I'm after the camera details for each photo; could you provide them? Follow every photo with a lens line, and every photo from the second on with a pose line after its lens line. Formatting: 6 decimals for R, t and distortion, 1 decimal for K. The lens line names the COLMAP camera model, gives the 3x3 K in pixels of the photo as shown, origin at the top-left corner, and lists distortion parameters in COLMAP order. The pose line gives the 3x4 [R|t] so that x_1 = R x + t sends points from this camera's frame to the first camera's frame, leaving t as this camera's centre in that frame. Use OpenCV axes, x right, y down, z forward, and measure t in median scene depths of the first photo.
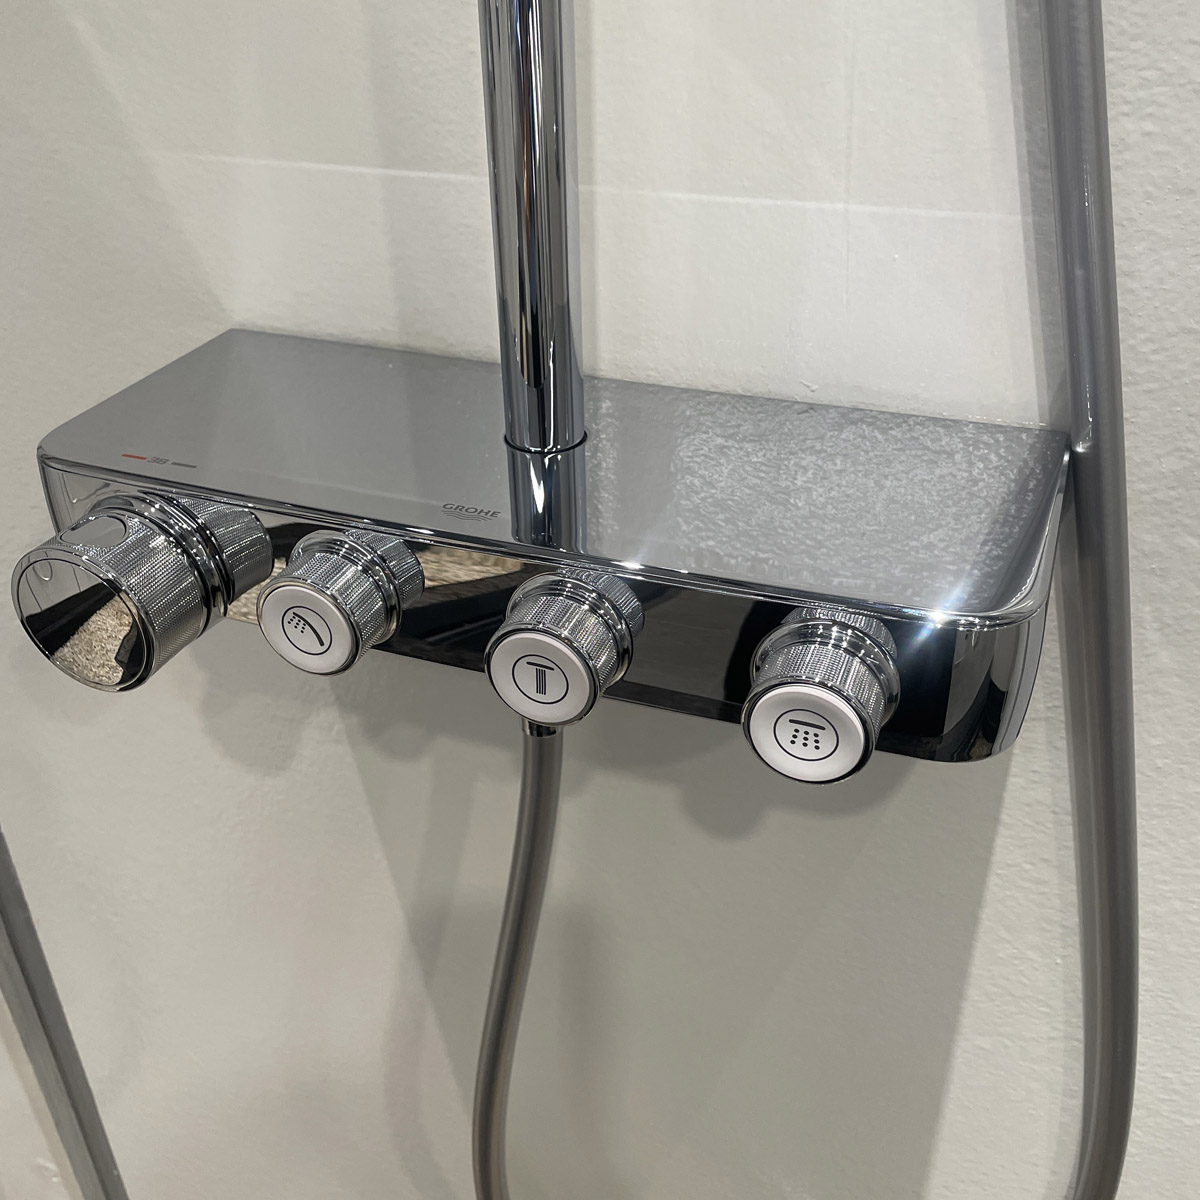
lens RADIAL K [[1217.8, 0, 600.0], [0, 1217.8, 600.0], [0, 0, 1]] dist [0.083191, -0.104966]
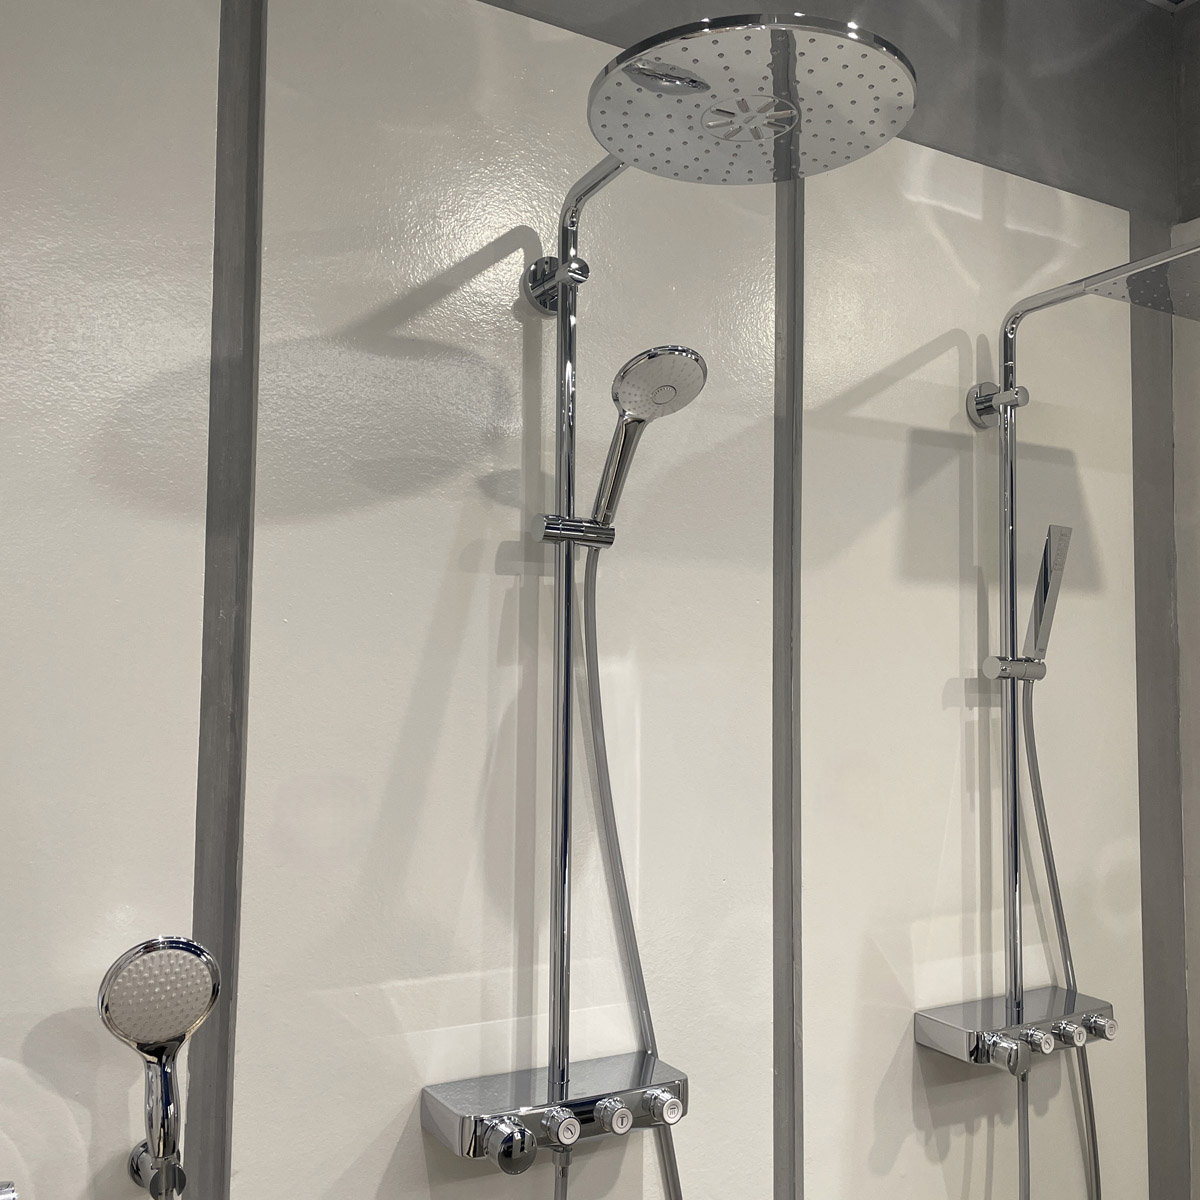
lens RADIAL K [[1203.5, 0, 600.0], [0, 1203.5, 600.0], [0, 0, 1]] dist [0.083130, -0.105919]
pose [[0.620483, 0.084905, 0.779610, -3.041684], [0.386738, 0.831702, -0.398378, 0.180589], [-0.682228, 0.548691, 0.483221, -1.742087]]
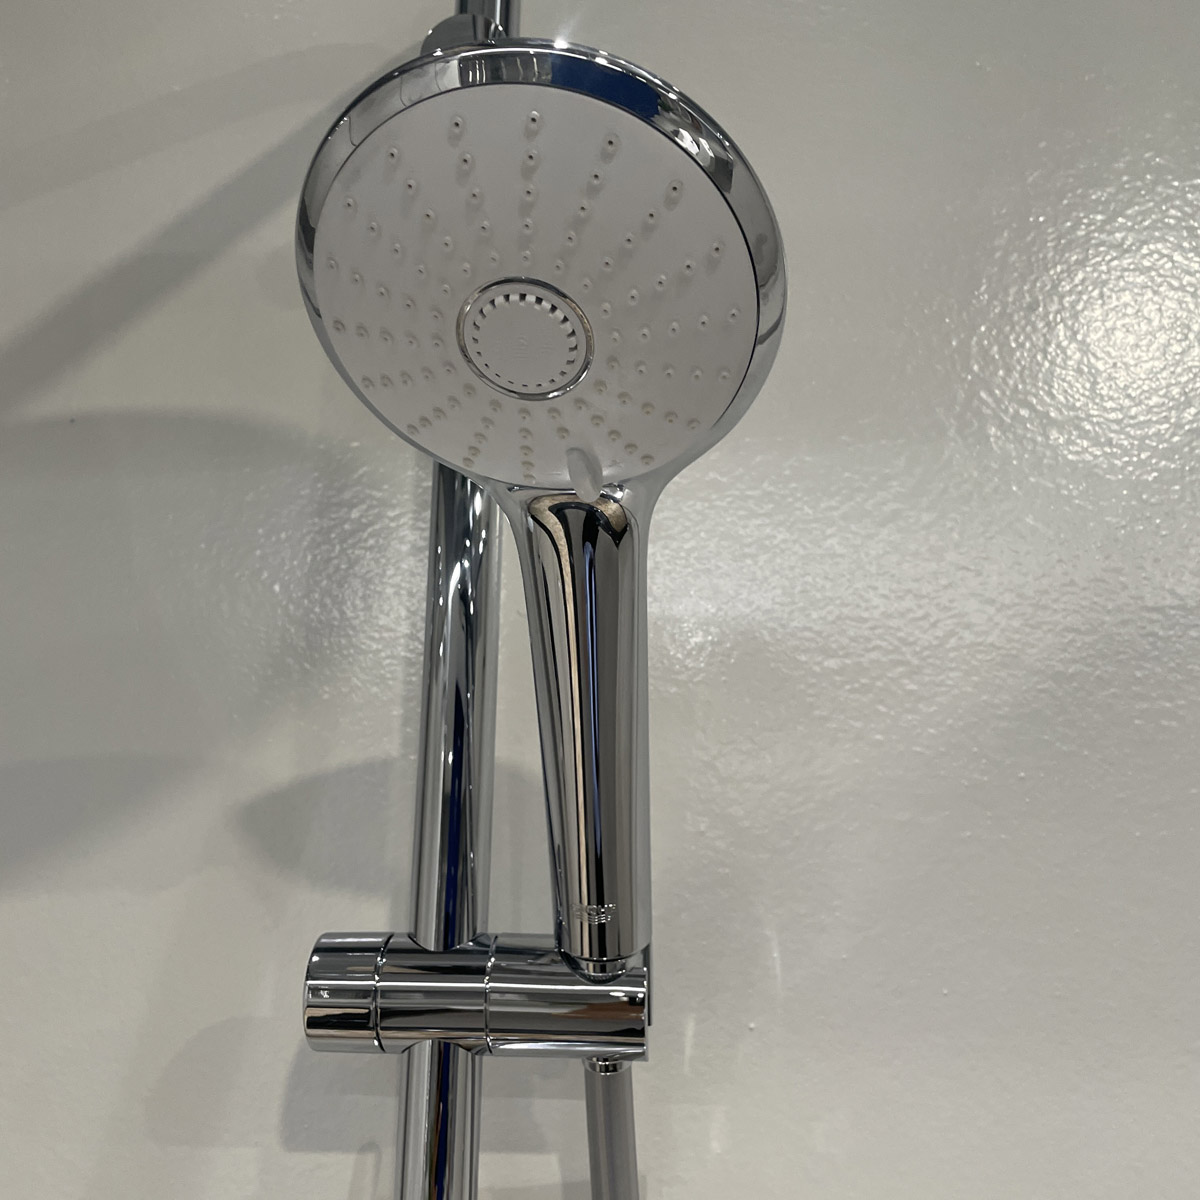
lens RADIAL K [[1203.5, 0, 600.0], [0, 1203.5, 600.0], [0, 0, 1]] dist [0.083130, -0.105919]
pose [[0.978513, 0.088321, 0.186311, -0.172498], [0.074347, 0.691683, -0.718364, -1.109730], [-0.192315, 0.716780, 0.670255, -0.816503]]
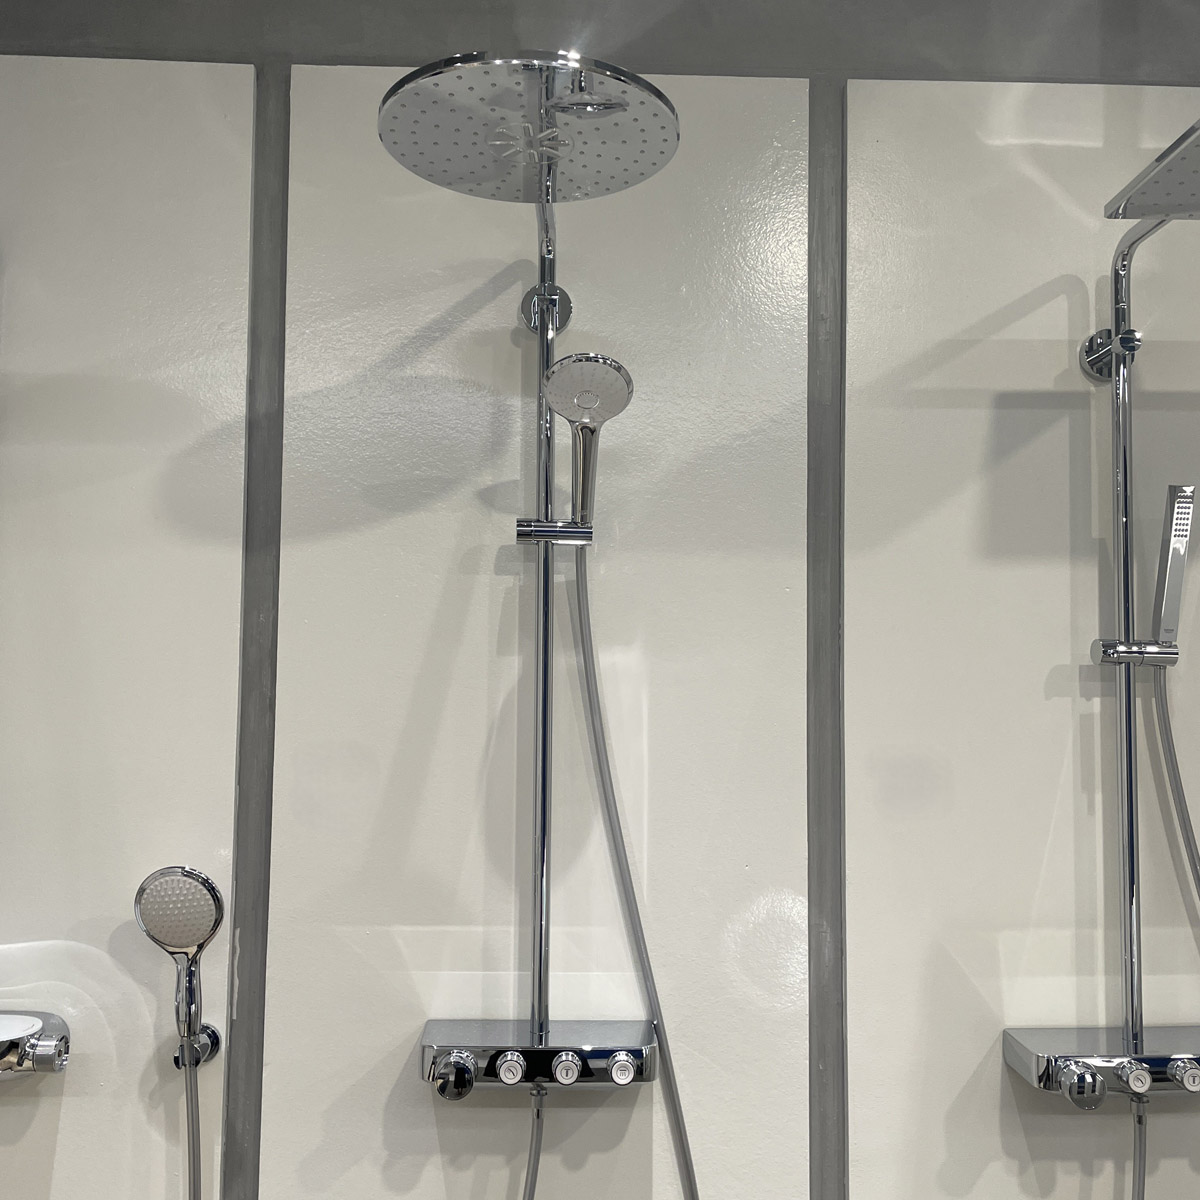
lens RADIAL K [[1217.8, 0, 600.0], [0, 1217.8, 600.0], [0, 0, 1]] dist [0.083191, -0.104966]
pose [[0.919936, 0.057489, 0.387831, -1.573090], [0.179563, 0.817572, -0.547114, 0.998785], [-0.348533, 0.572950, 0.741791, -3.048067]]
